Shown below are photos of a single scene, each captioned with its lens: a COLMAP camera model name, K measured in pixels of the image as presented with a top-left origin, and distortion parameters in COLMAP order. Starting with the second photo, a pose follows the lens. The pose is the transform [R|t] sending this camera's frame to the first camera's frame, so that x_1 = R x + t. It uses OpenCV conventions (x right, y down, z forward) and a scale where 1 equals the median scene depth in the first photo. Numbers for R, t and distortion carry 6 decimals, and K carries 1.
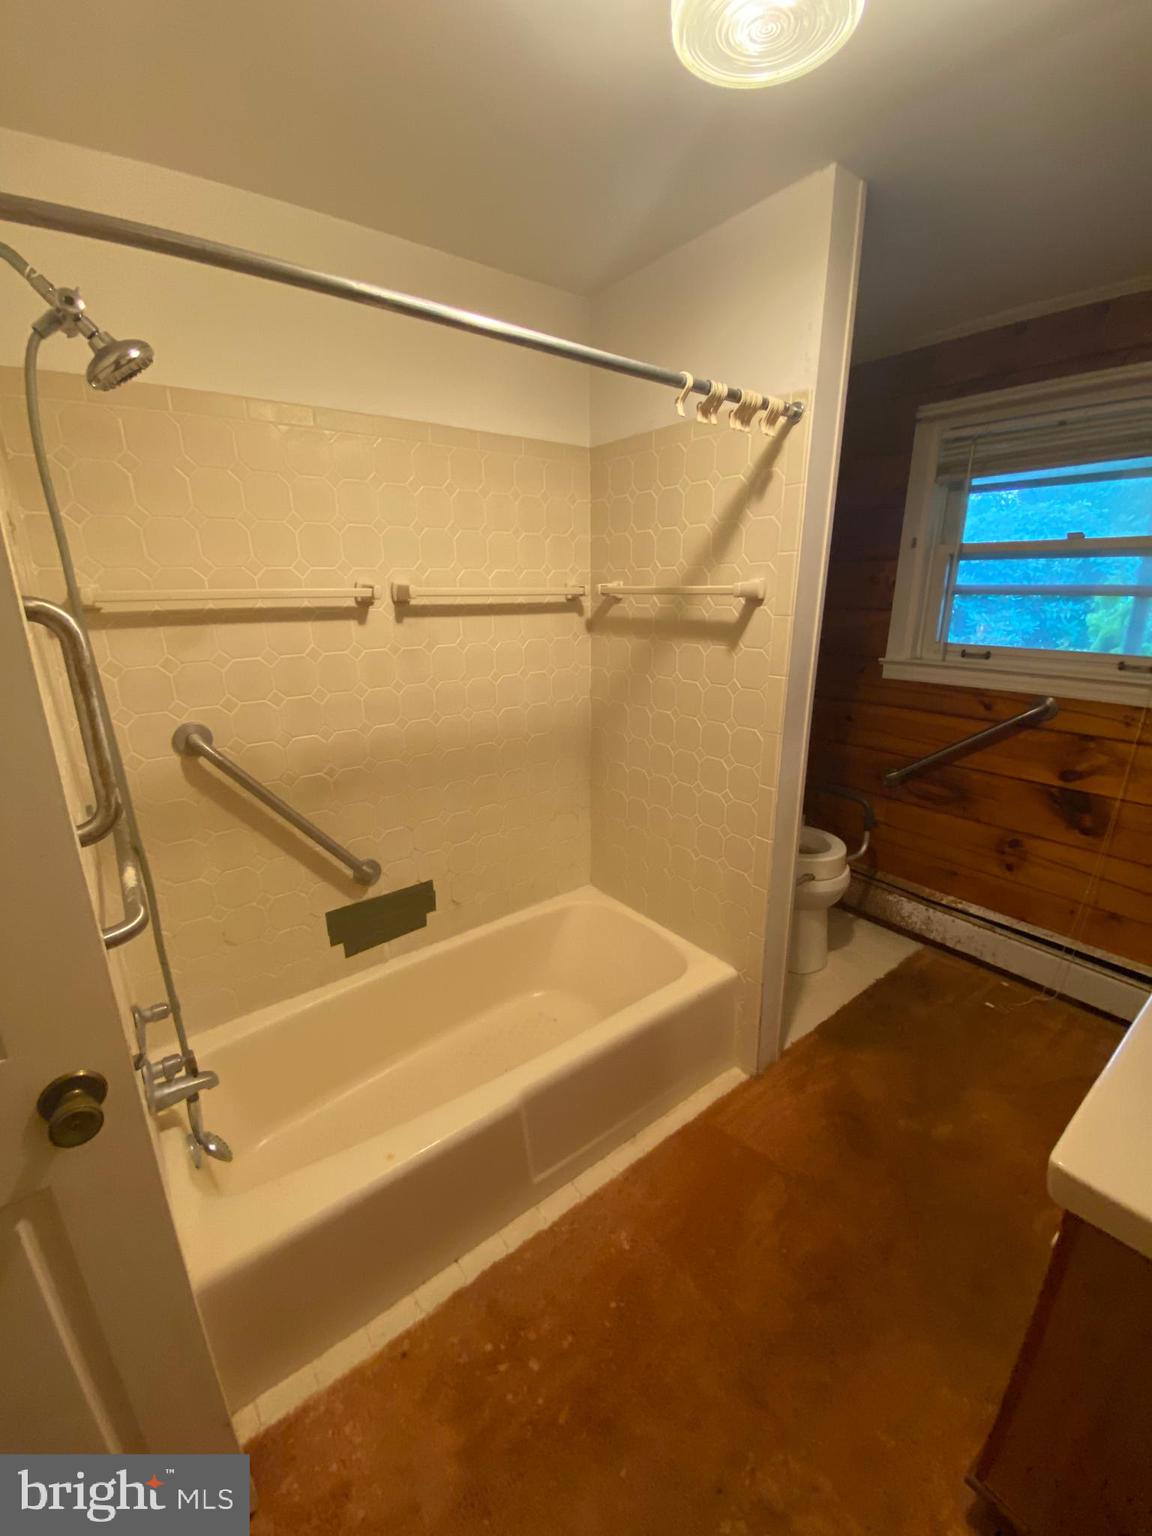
lens RADIAL K [[613.6, 0, 576.0], [0, 613.6, 768.0], [0, 0, 1]] dist [0.014369, -0.018416]
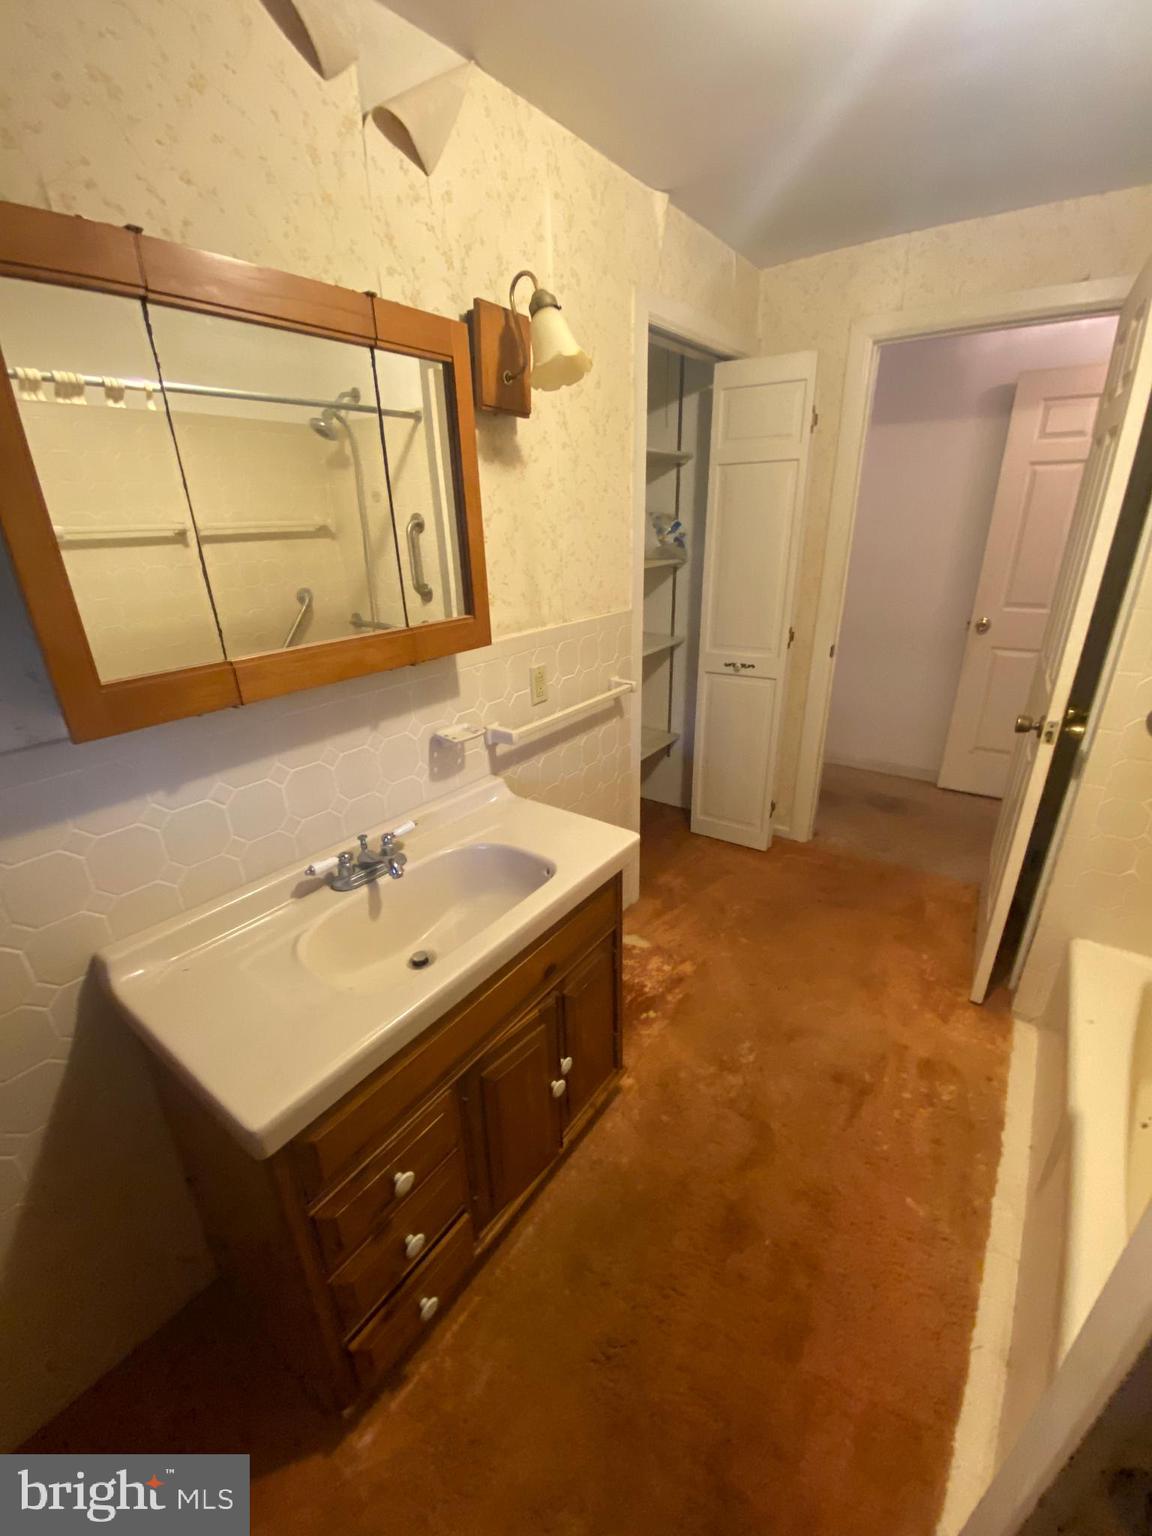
lens RADIAL K [[613.6, 0, 576.0], [0, 613.6, 768.0], [0, 0, 1]] dist [0.014369, -0.018416]
pose [[-0.958425, 0.140247, -0.248500, 0.506271], [-0.046340, 0.782814, 0.620528, -0.244611], [0.281556, 0.606245, -0.743769, 0.783606]]
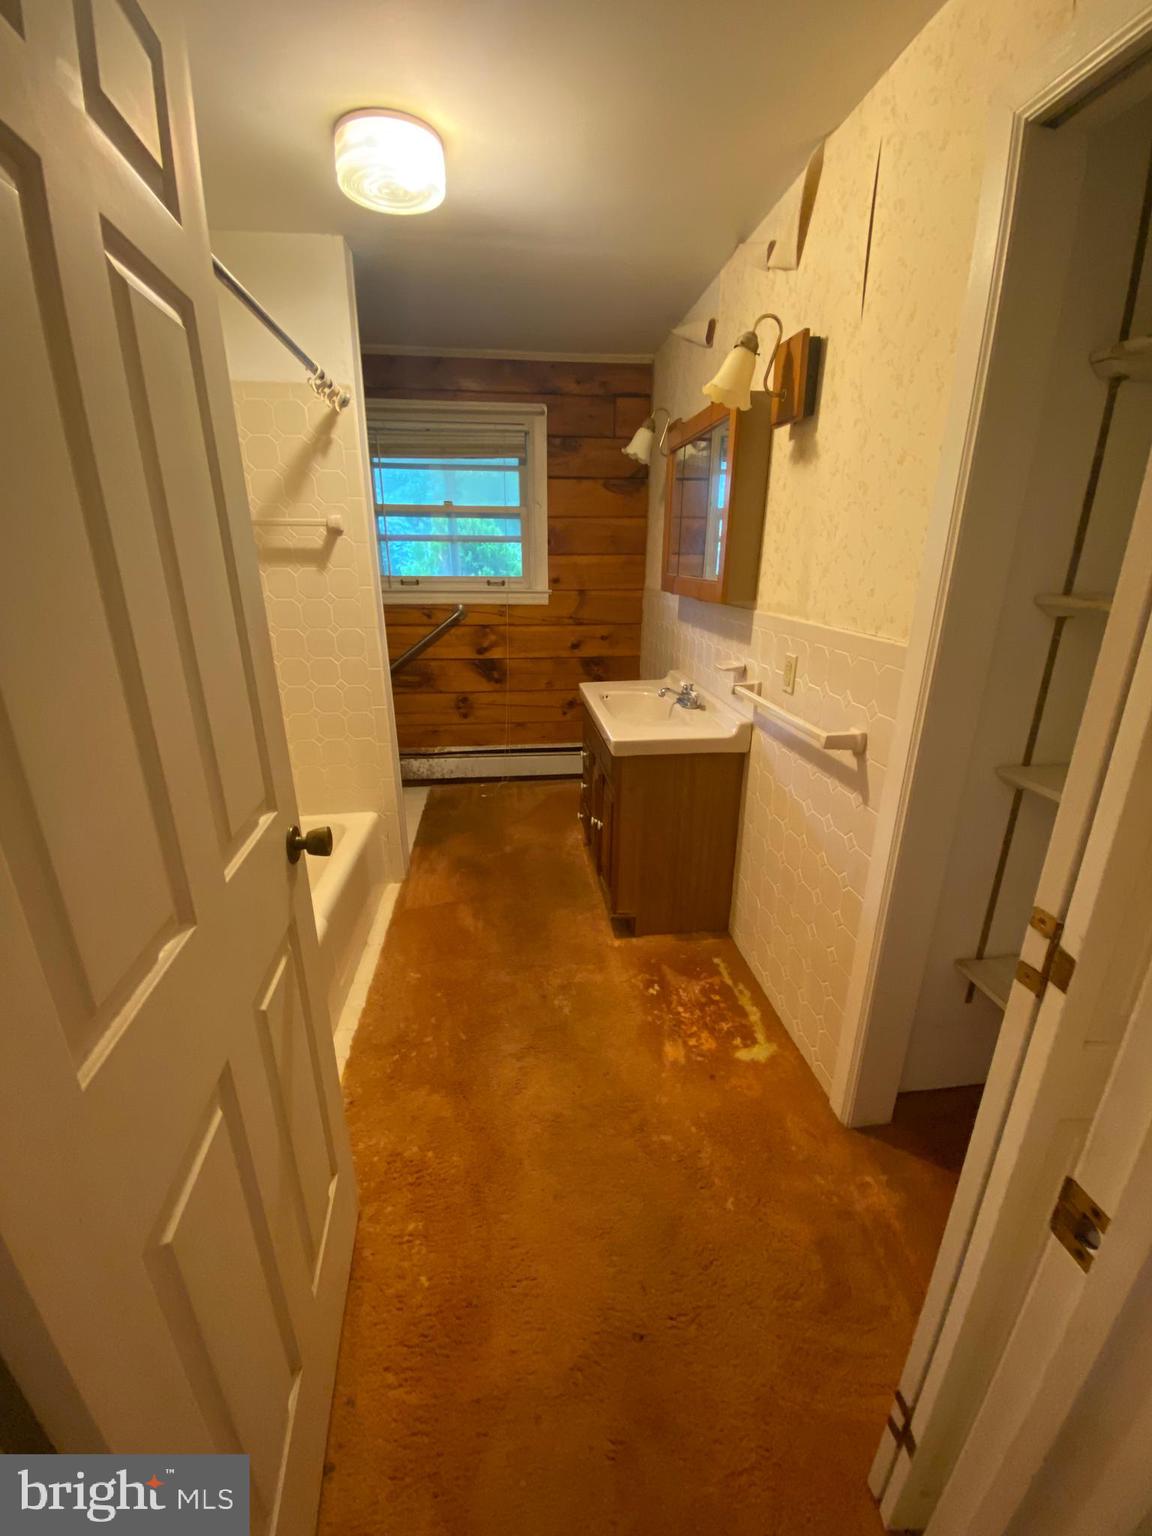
lens RADIAL K [[613.6, 0, 576.0], [0, 613.6, 768.0], [0, 0, 1]] dist [0.014369, -0.018416]
pose [[0.513357, -0.269288, 0.814830, -0.533142], [0.230818, 0.957830, 0.171128, 0.093784], [-0.826552, 0.100228, 0.553865, -0.119161]]
